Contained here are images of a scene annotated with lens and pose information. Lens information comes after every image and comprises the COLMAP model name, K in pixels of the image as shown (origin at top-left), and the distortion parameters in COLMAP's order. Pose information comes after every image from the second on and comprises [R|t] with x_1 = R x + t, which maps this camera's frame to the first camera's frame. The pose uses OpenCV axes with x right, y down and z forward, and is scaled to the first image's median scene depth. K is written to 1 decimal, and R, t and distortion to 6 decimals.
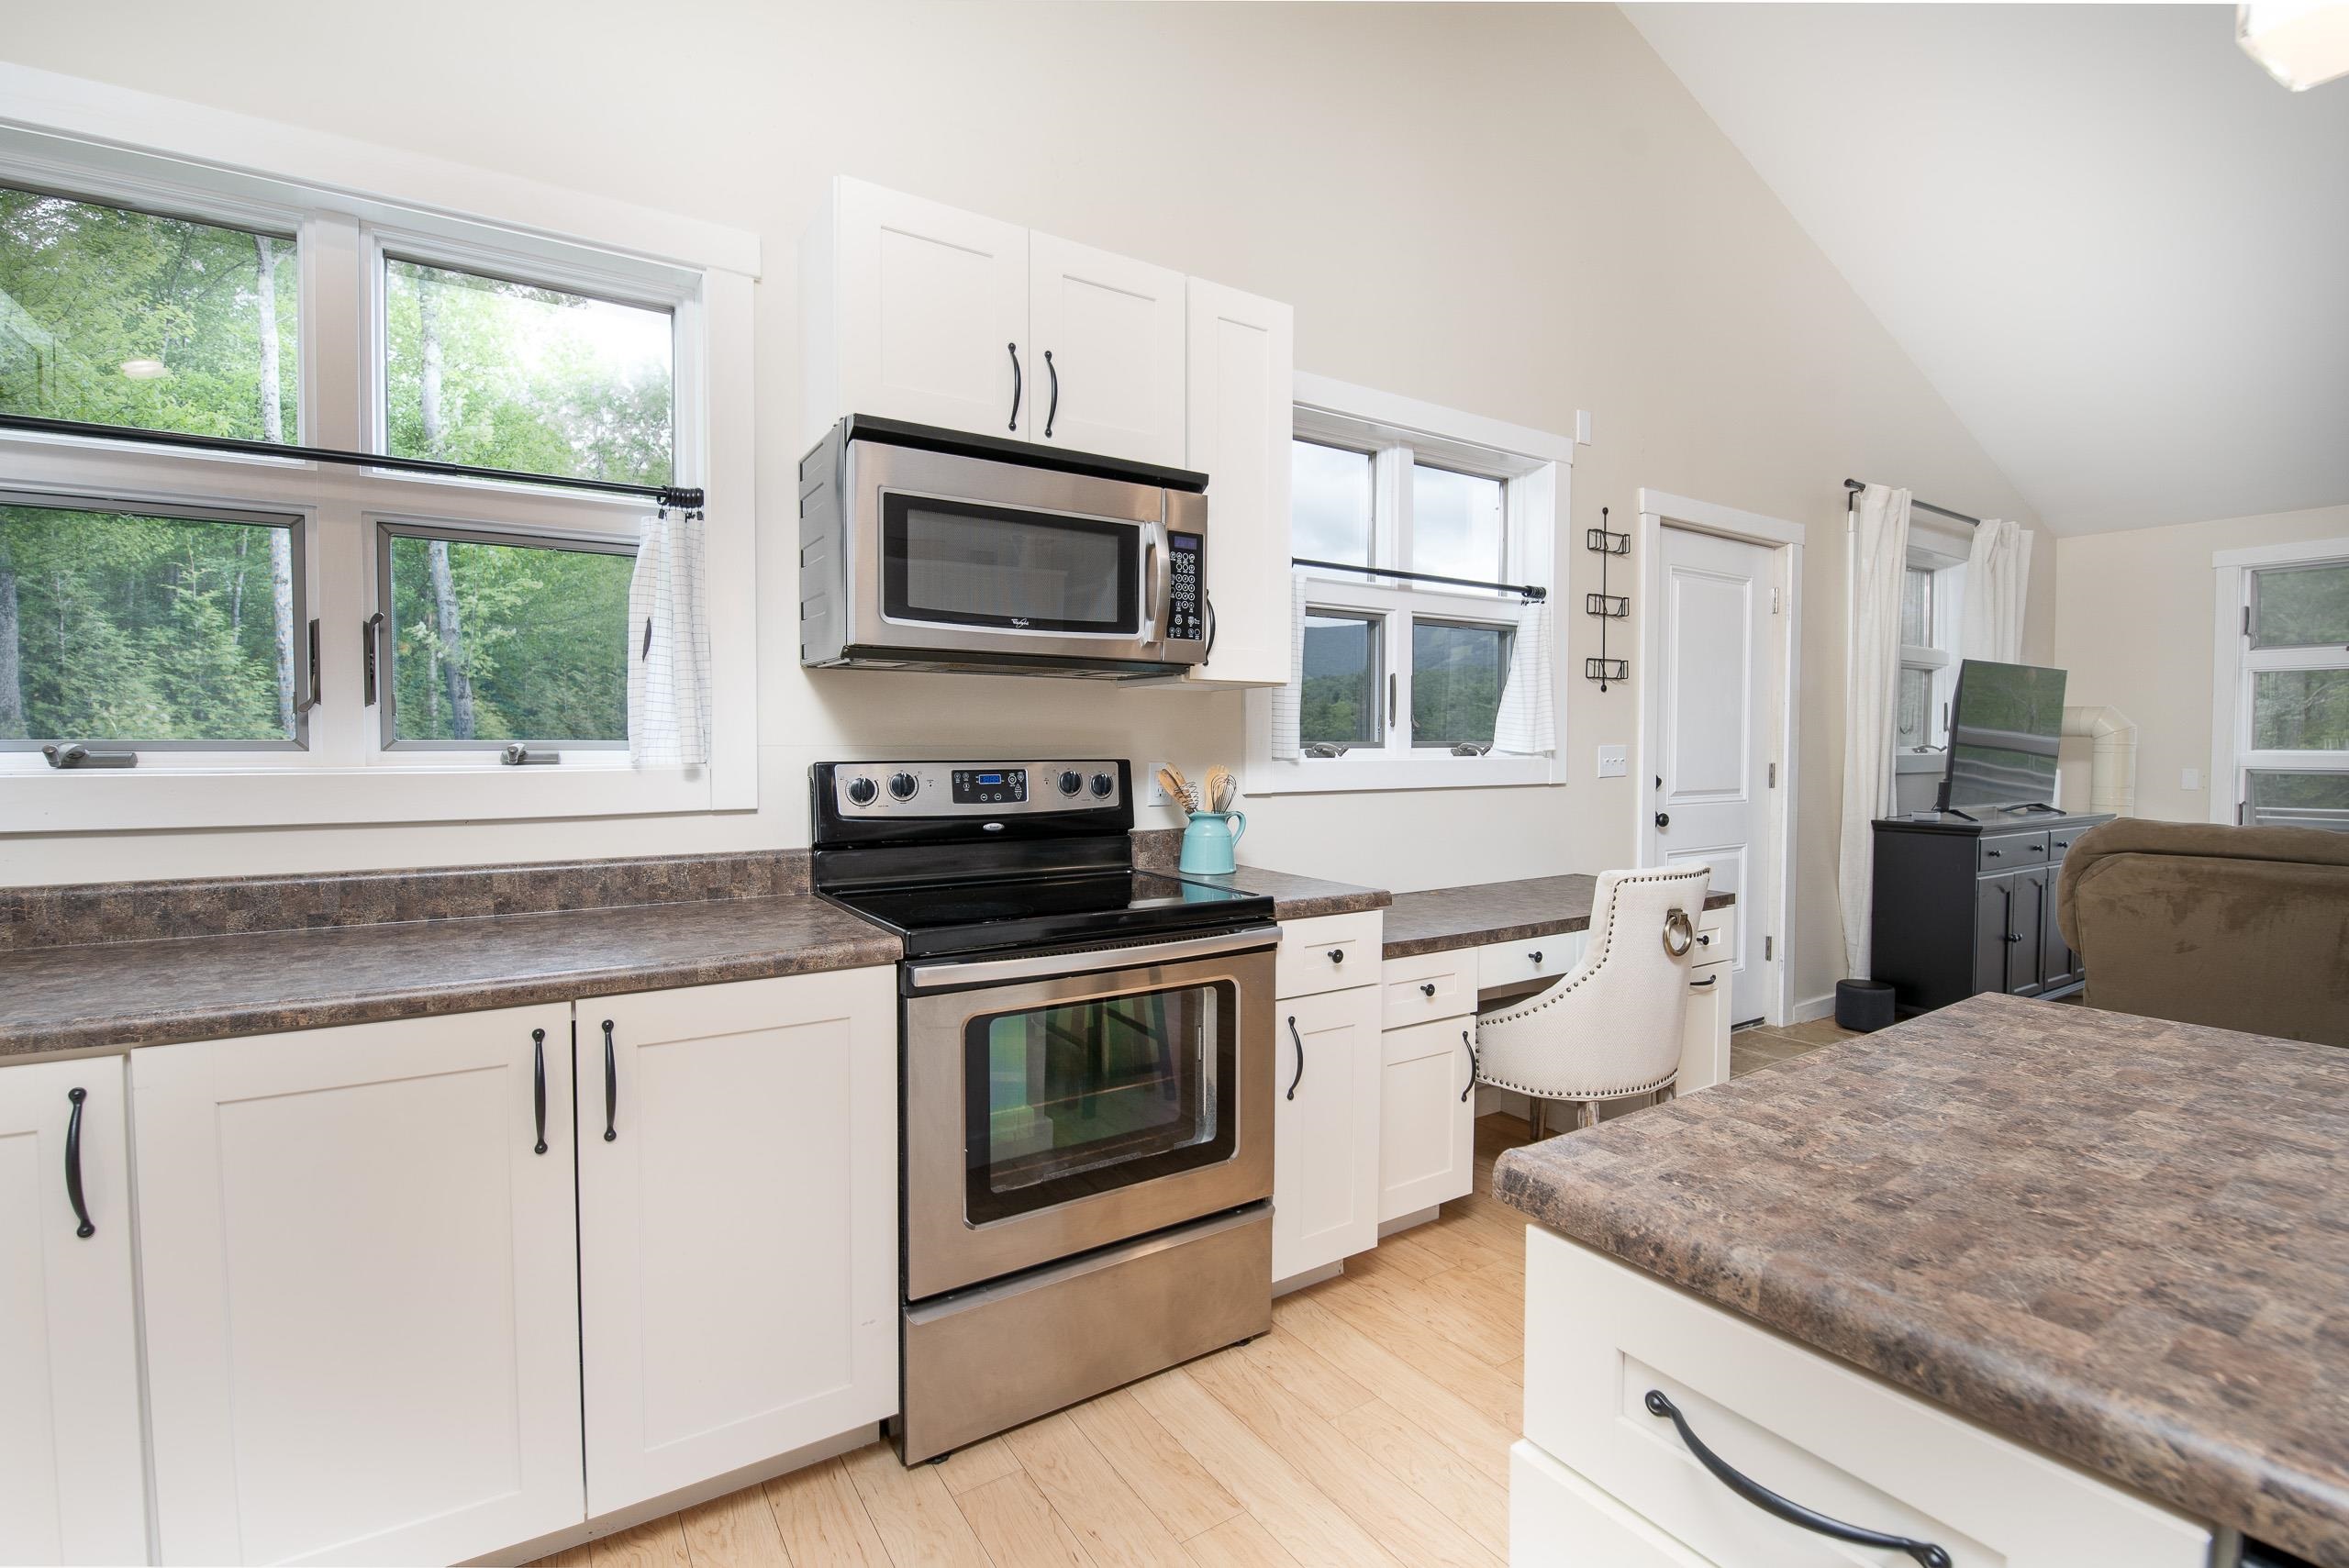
lens RADIAL K [[1039.5, 0, 1199.8], [0, 1039.5, 780.5], [0, 0, 1]] dist [-0.016602, -0.001462]
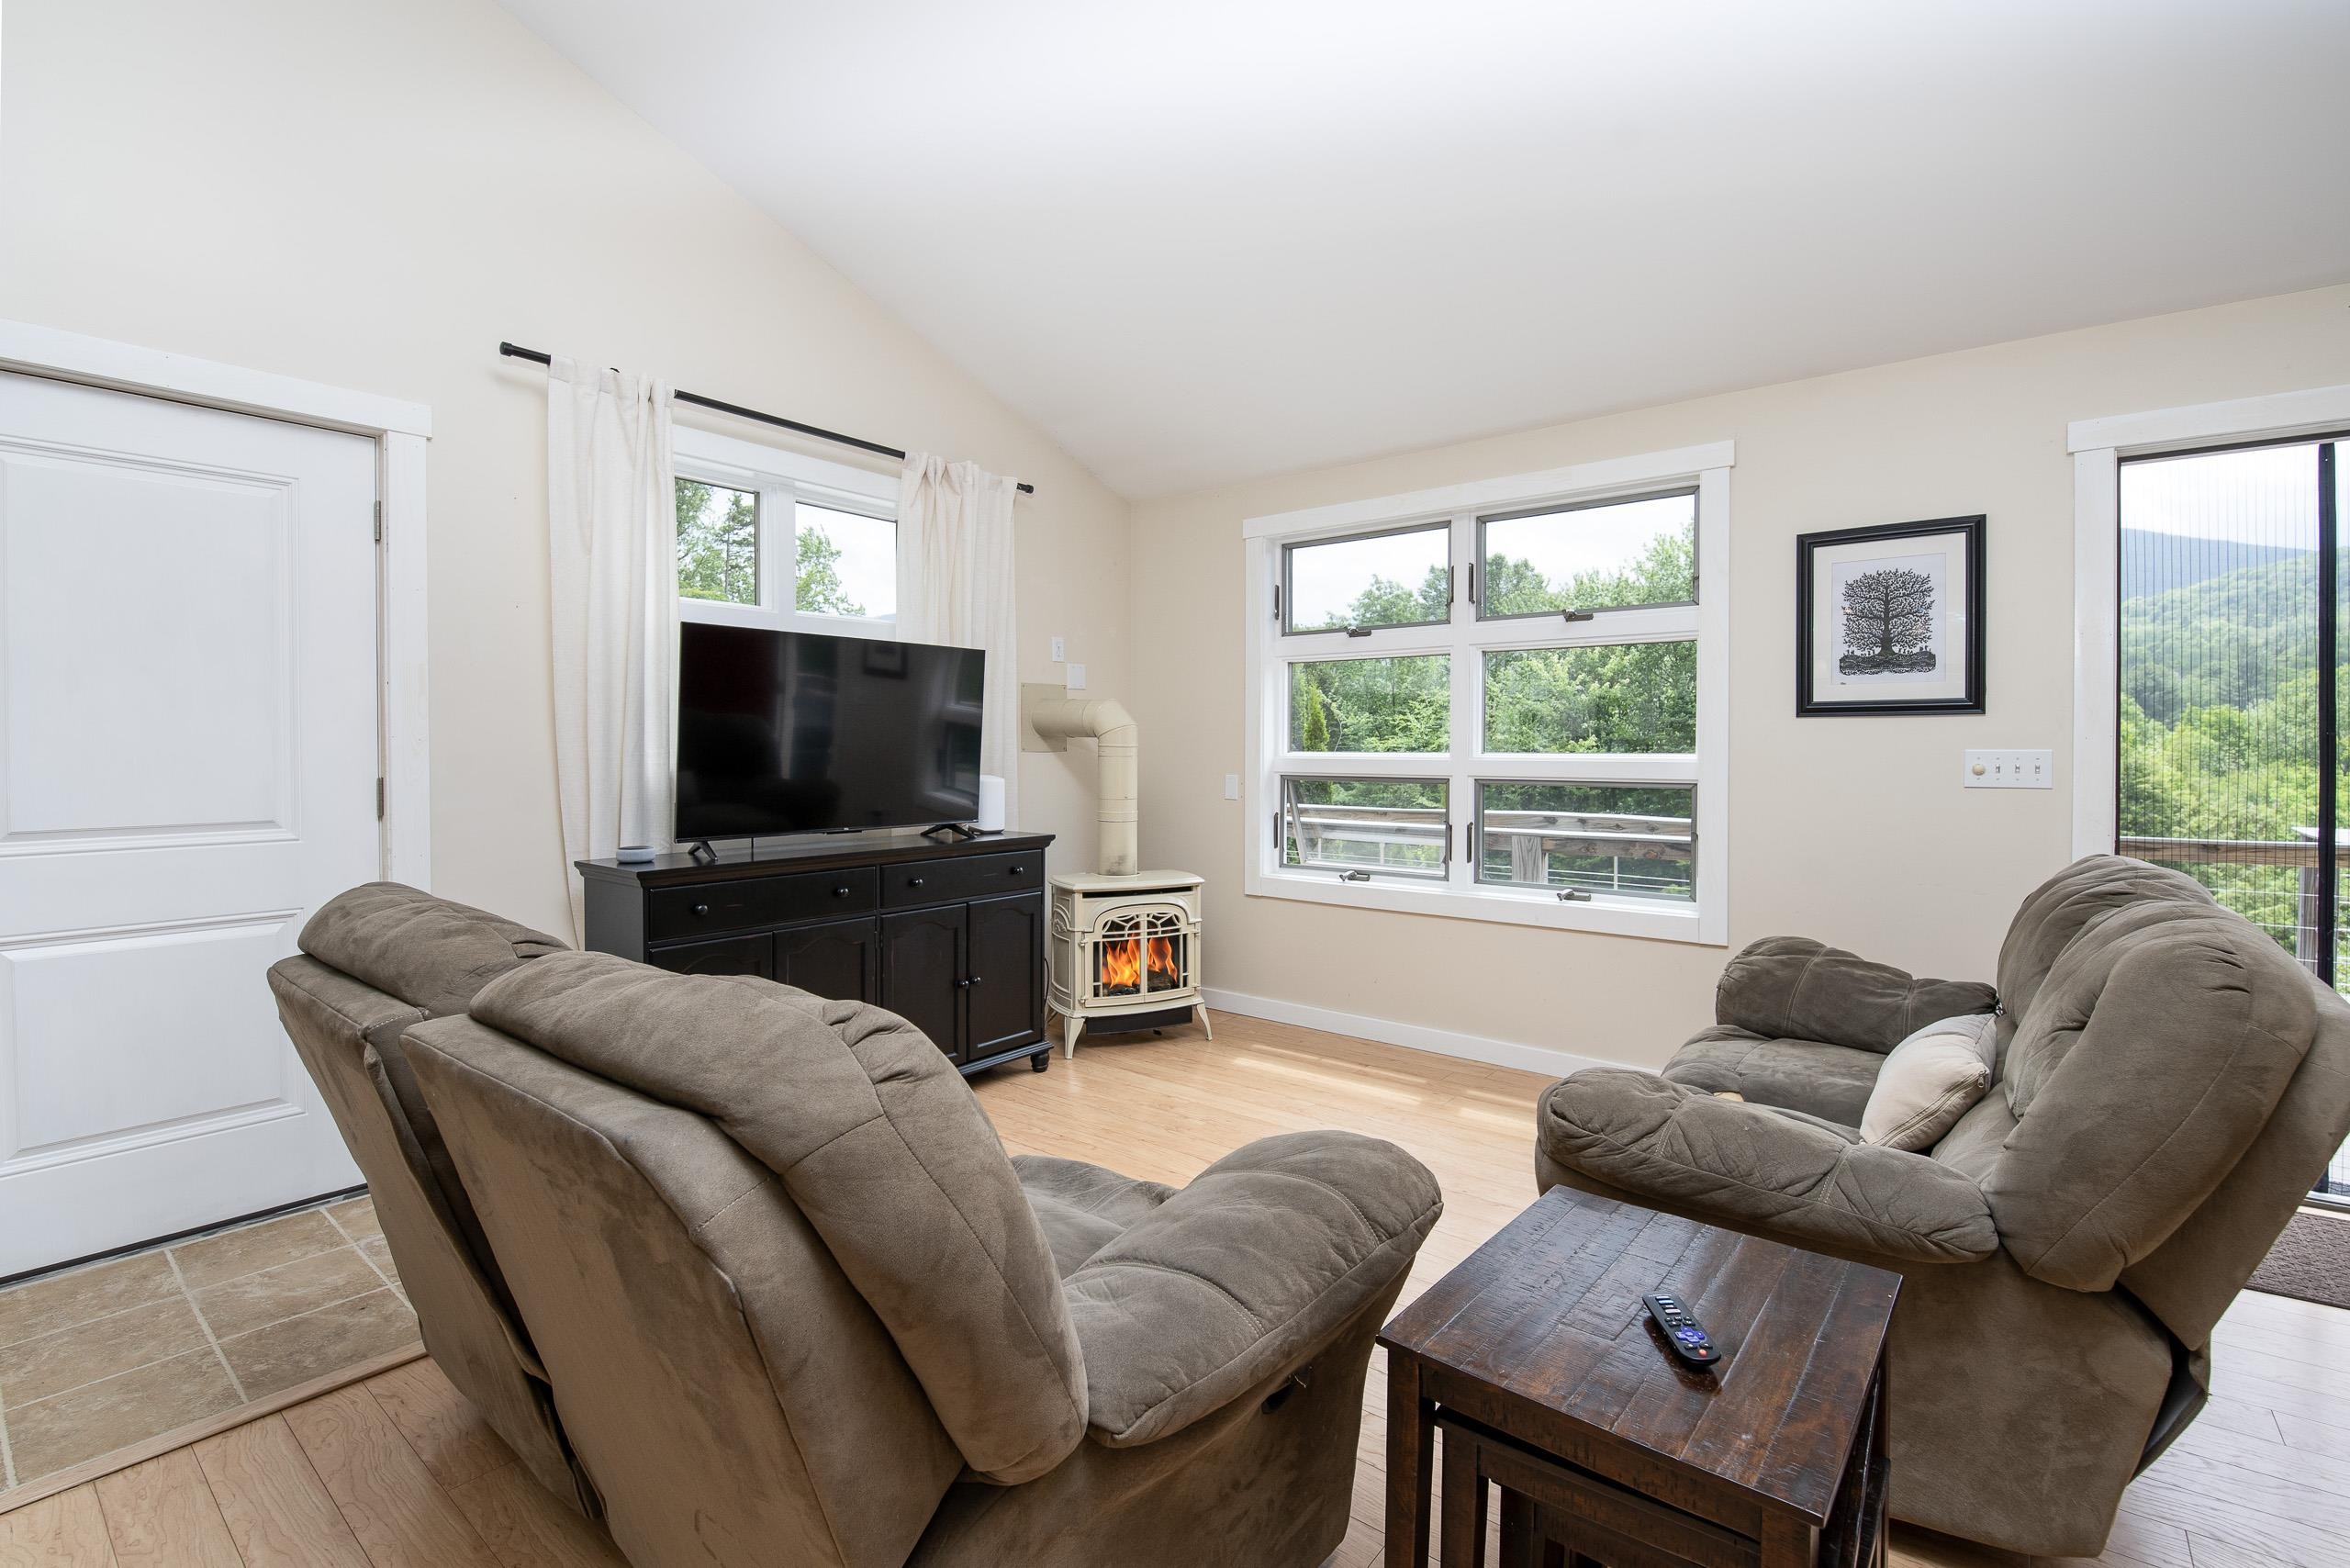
lens RADIAL K [[1040.5, 0, 1131.4], [0, 1040.5, 756.7], [0, 0, 1]] dist [0.000530, -0.013640]
pose [[0.952497, -0.005943, 0.304489, 1.560649], [0.012762, 0.999710, -0.020410, -0.020116], [-0.304279, 0.023327, 0.952297, 0.500830]]
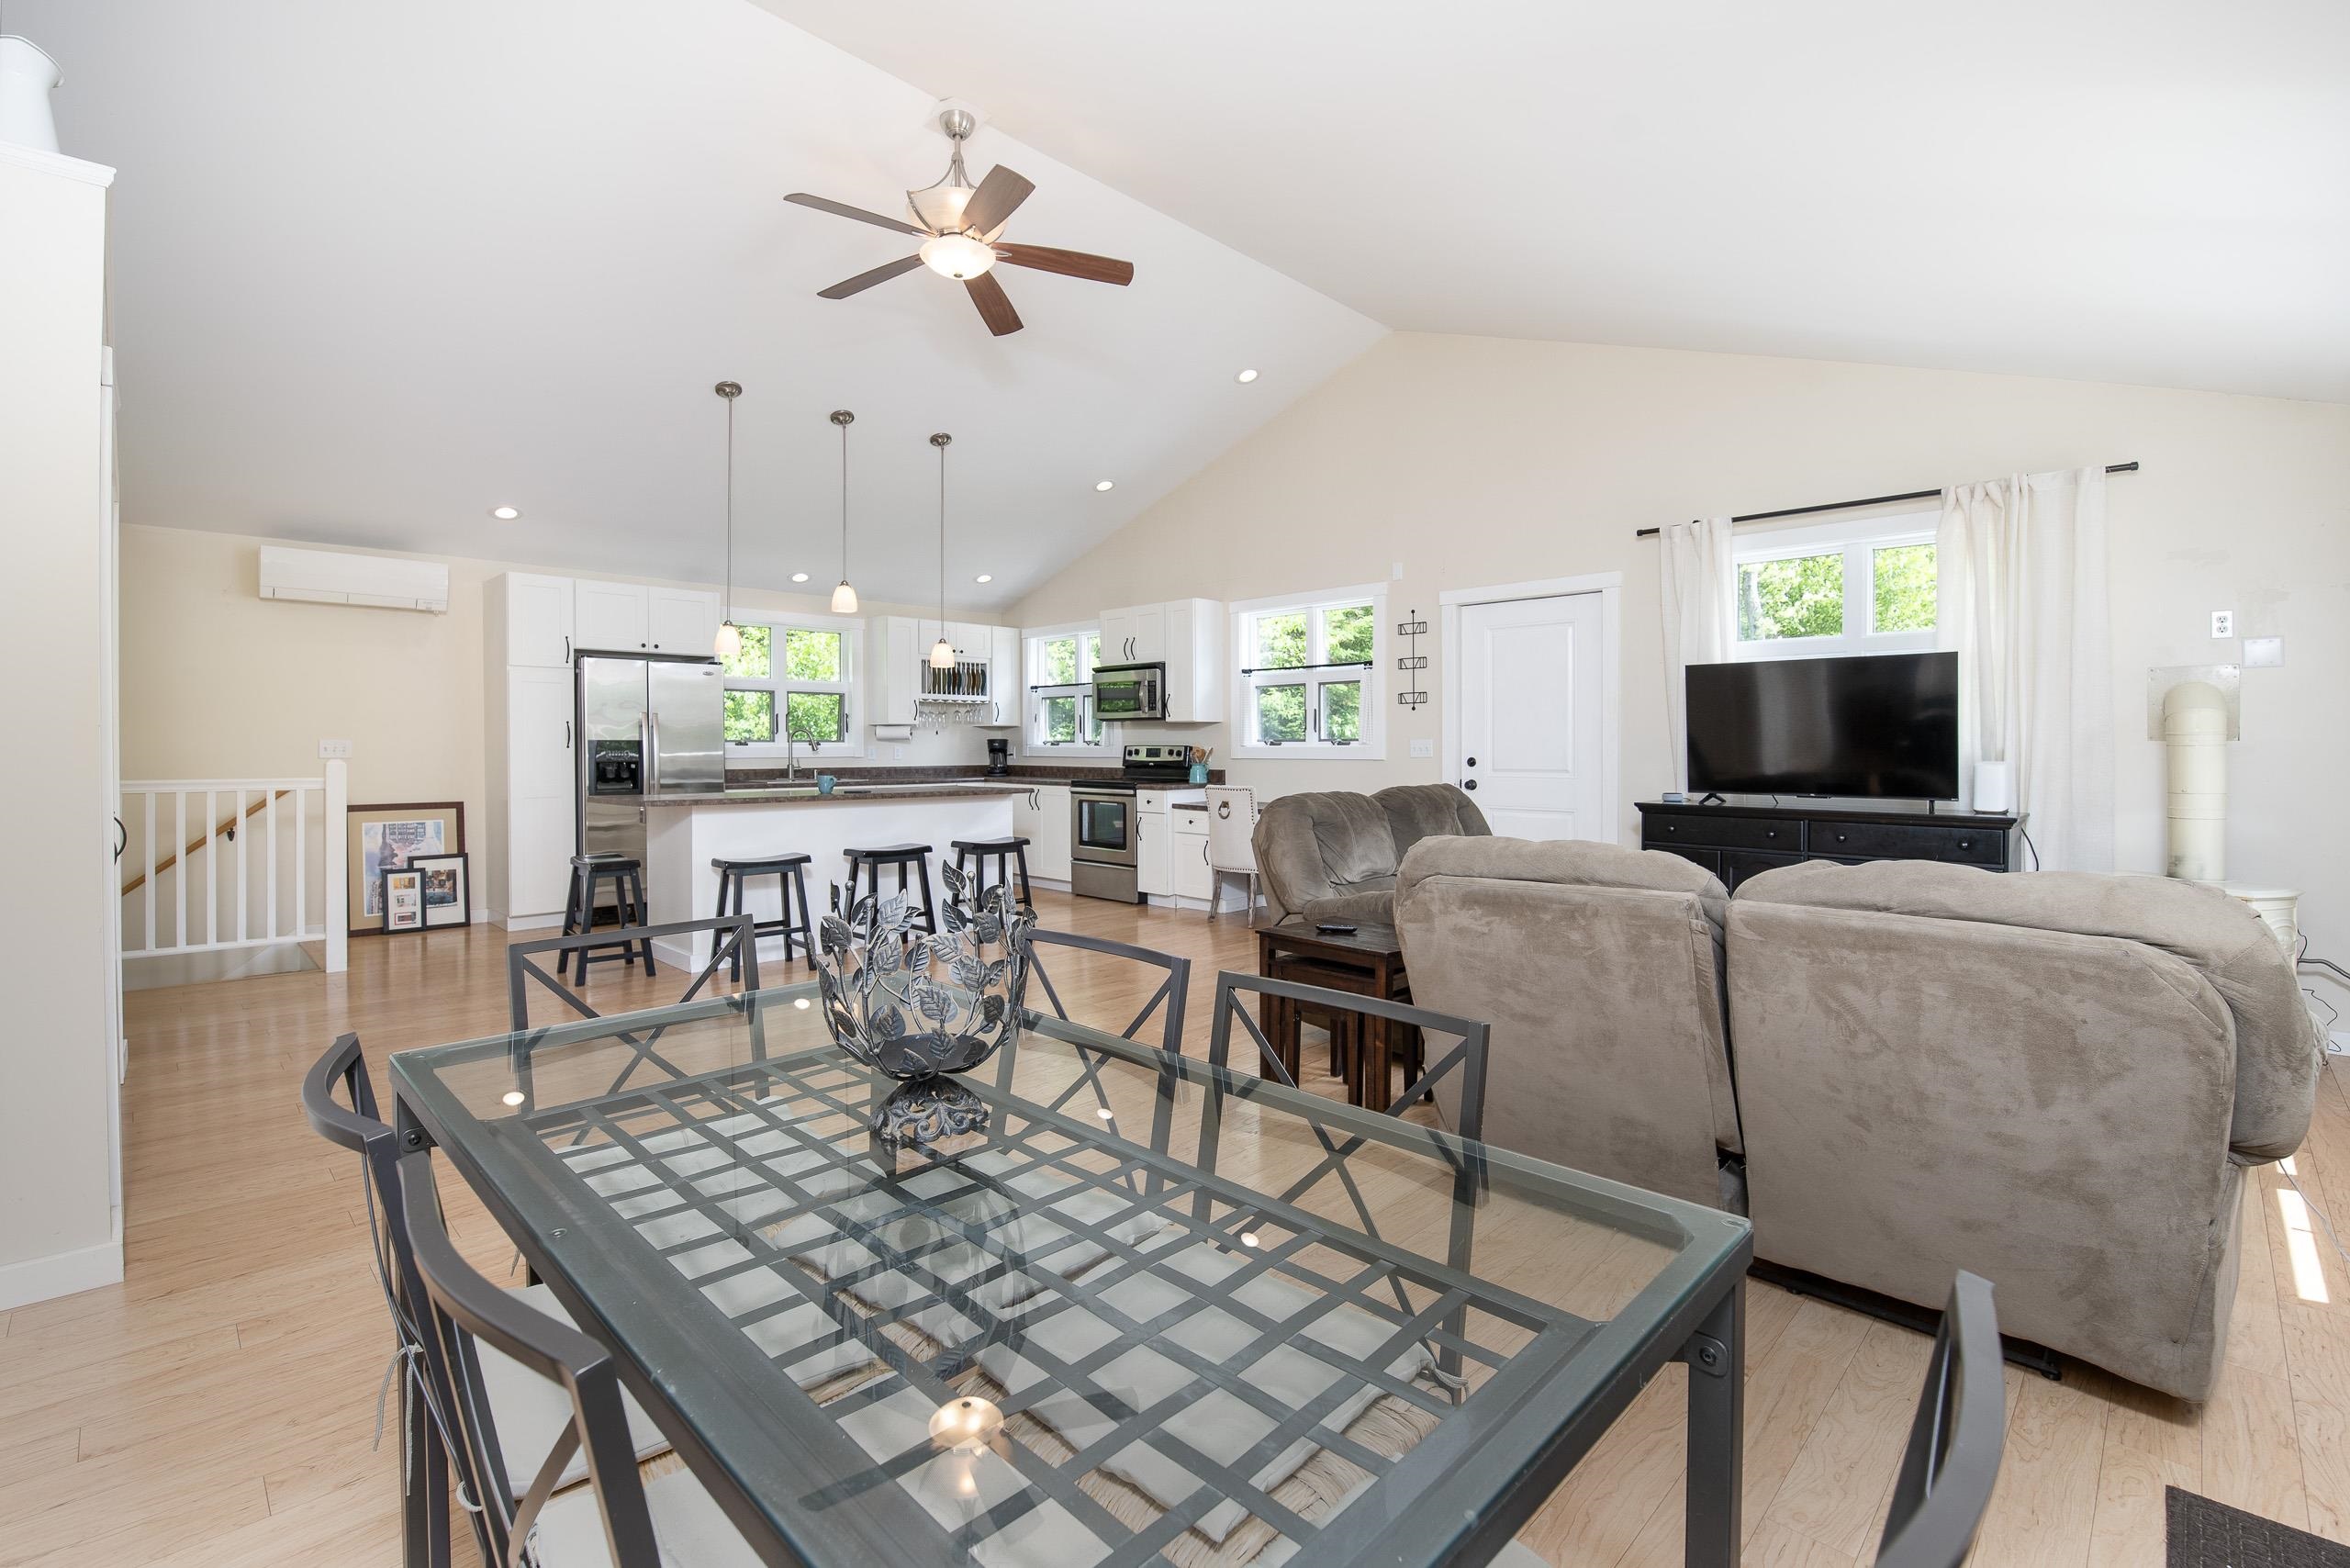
lens RADIAL K [[1048.0, 0, 1159.0], [0, 1048.0, 752.1], [0, 0, 1]] dist [-0.002951, -0.000201]
pose [[0.188047, 0.007384, -0.982132, 3.461023], [-0.029444, 0.999565, 0.001878, -0.004135], [0.981719, 0.028565, 0.188183, 0.355857]]
